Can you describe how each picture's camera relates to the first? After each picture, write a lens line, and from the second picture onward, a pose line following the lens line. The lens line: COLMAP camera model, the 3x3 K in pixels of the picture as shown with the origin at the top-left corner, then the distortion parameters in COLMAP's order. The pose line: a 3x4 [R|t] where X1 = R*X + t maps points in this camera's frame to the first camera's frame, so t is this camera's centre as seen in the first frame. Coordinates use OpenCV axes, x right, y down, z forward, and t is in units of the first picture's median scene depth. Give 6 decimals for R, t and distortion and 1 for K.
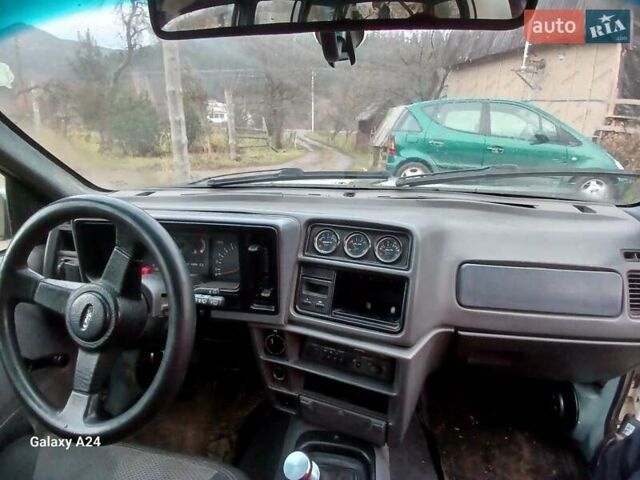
lens RADIAL K [[323.6, 0, 323.0], [0, 323.6, 230.2], [0, 0, 1]] dist [0.023176, -0.066281]
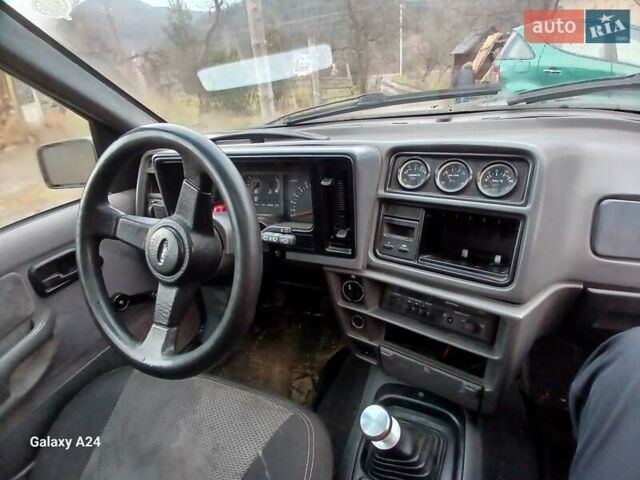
lens RADIAL K [[323.6, 0, 323.0], [0, 323.6, 230.2], [0, 0, 1]] dist [0.023176, -0.066281]
pose [[0.966036, 0.018309, -0.257757, 0.003524], [0.017536, 0.990542, 0.136084, 0.060942], [0.257811, -0.135982, 0.956579, 0.135726]]
